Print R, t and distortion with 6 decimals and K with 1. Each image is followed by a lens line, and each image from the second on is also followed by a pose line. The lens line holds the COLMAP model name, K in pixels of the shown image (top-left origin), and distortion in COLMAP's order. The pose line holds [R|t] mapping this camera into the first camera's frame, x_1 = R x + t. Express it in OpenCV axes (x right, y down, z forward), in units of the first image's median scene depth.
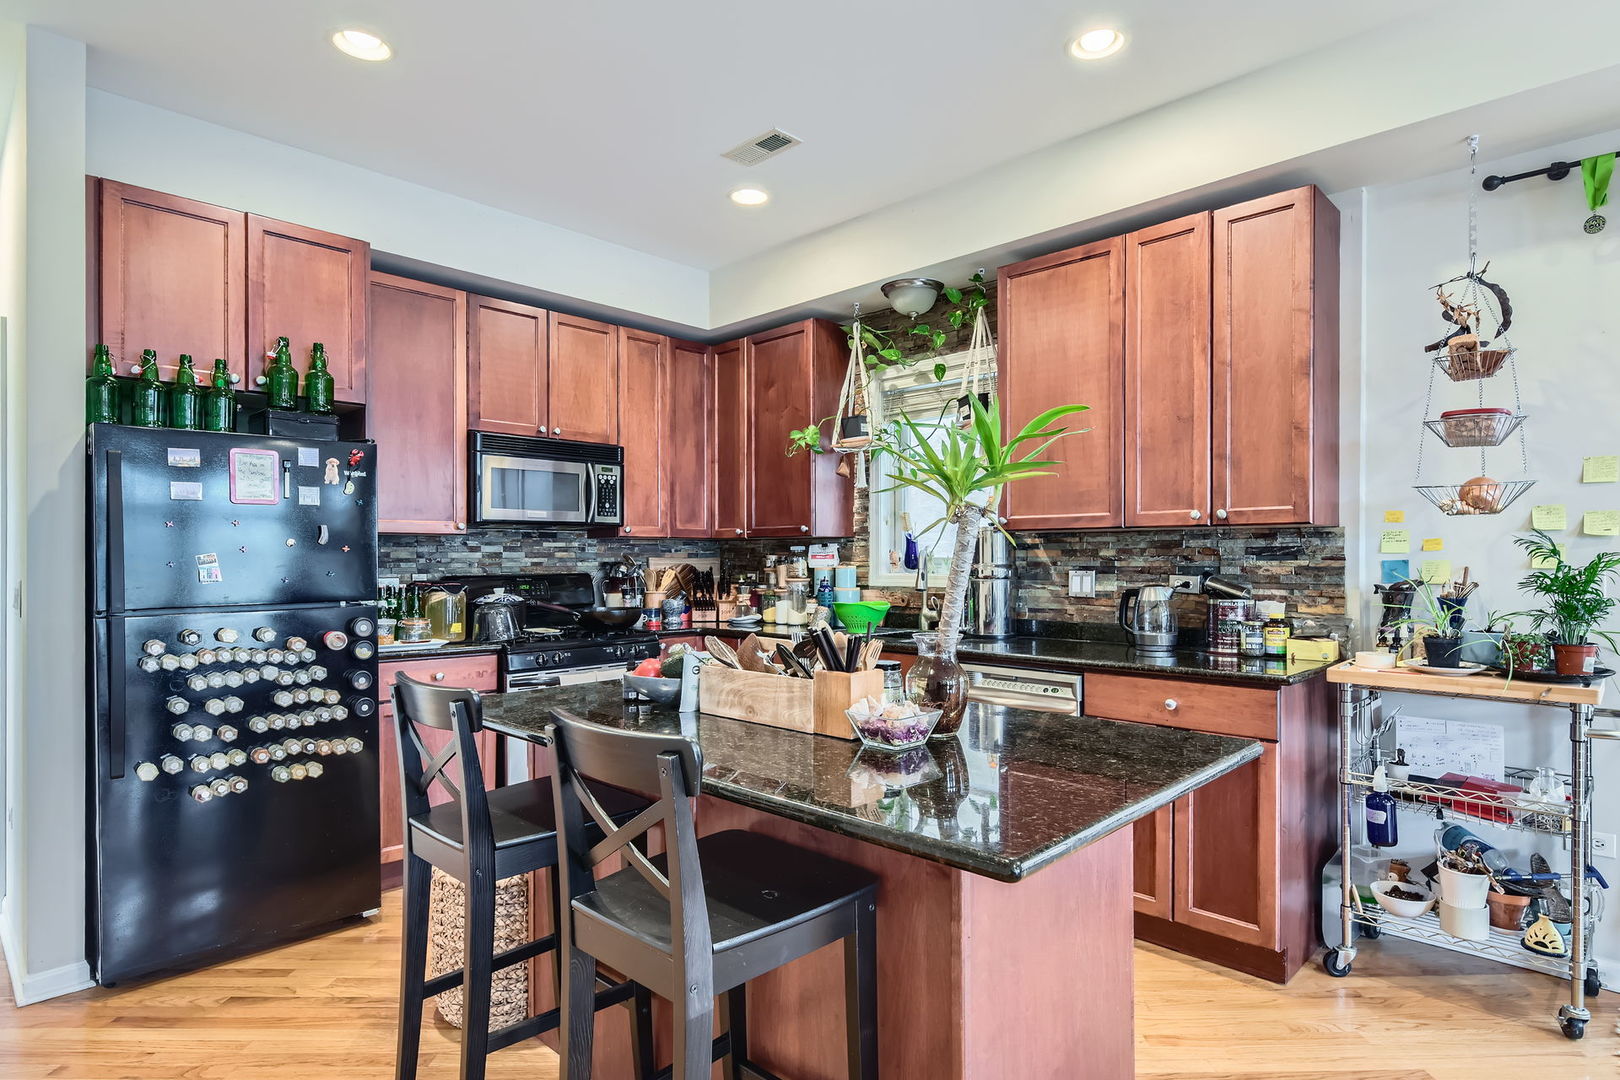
lens RADIAL K [[869.6, 0, 810.9], [0, 869.6, 537.2], [0, 0, 1]] dist [0.001079, -0.000801]
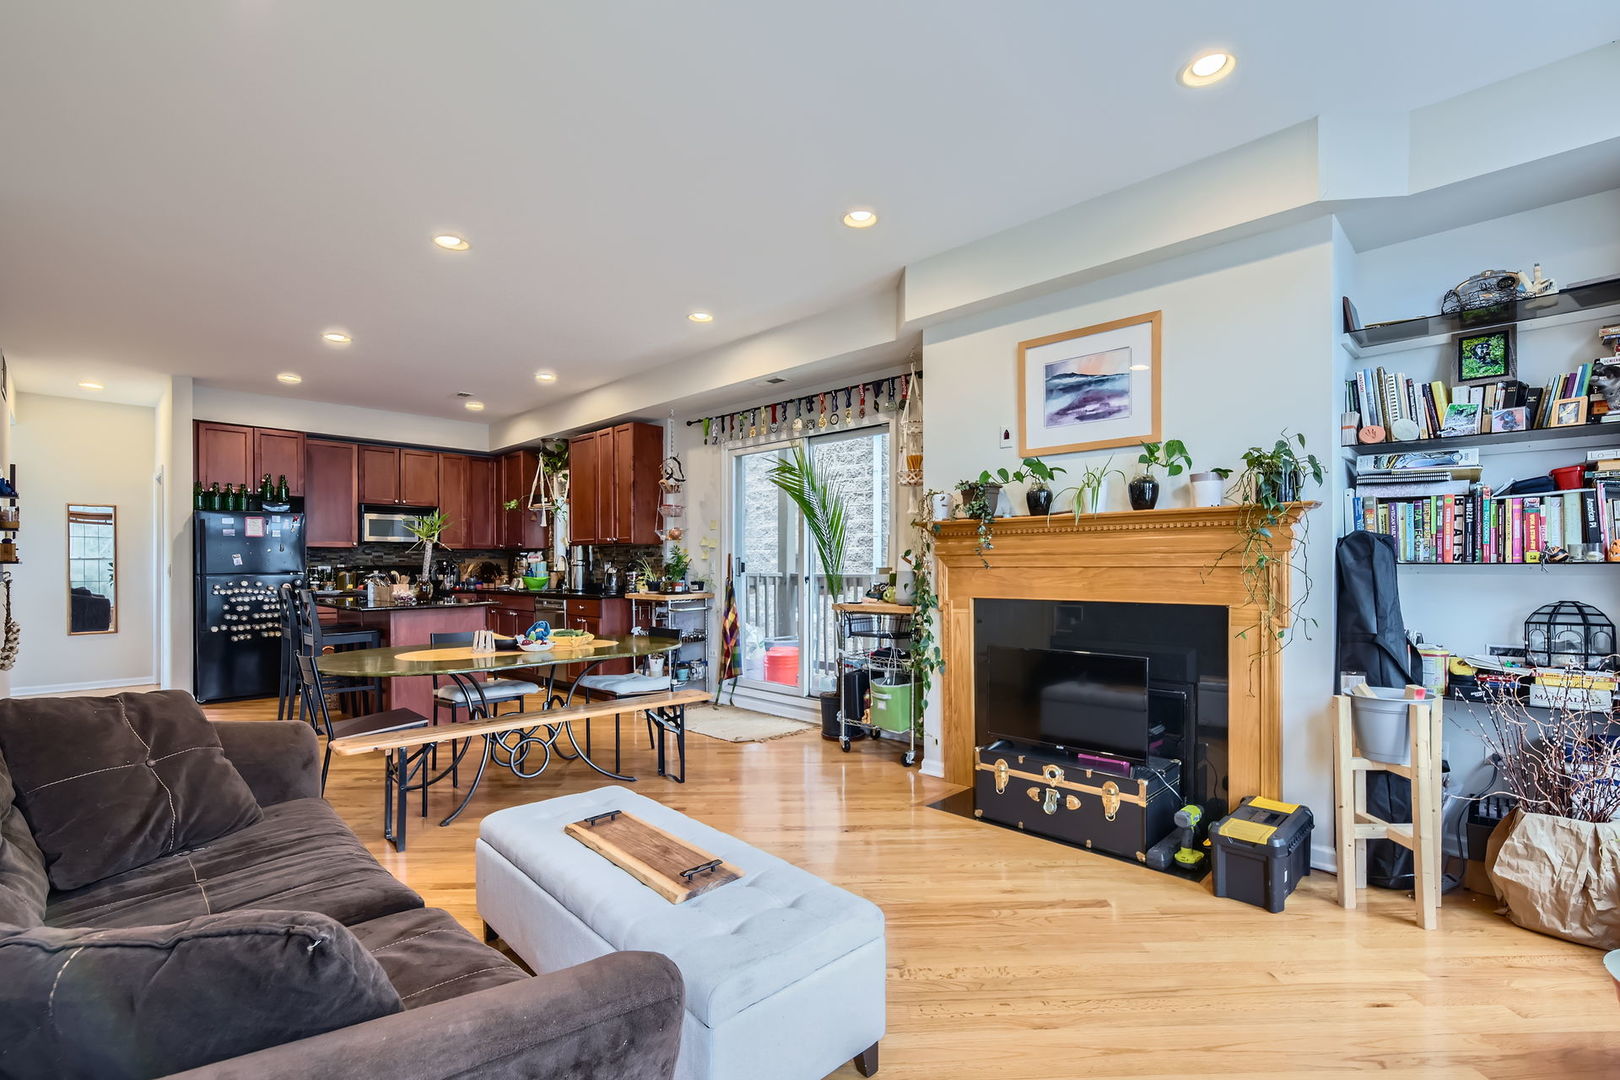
lens RADIAL K [[707.4, 0, 809.9], [0, 707.4, 553.2], [0, 0, 1]] dist [-0.005373, -0.000462]
pose [[0.999994, 0.000088, 0.003444, 1.108752], [-0.000110, 0.999980, 0.006390, 0.000252], [-0.003443, -0.006390, 0.999974, -1.236666]]
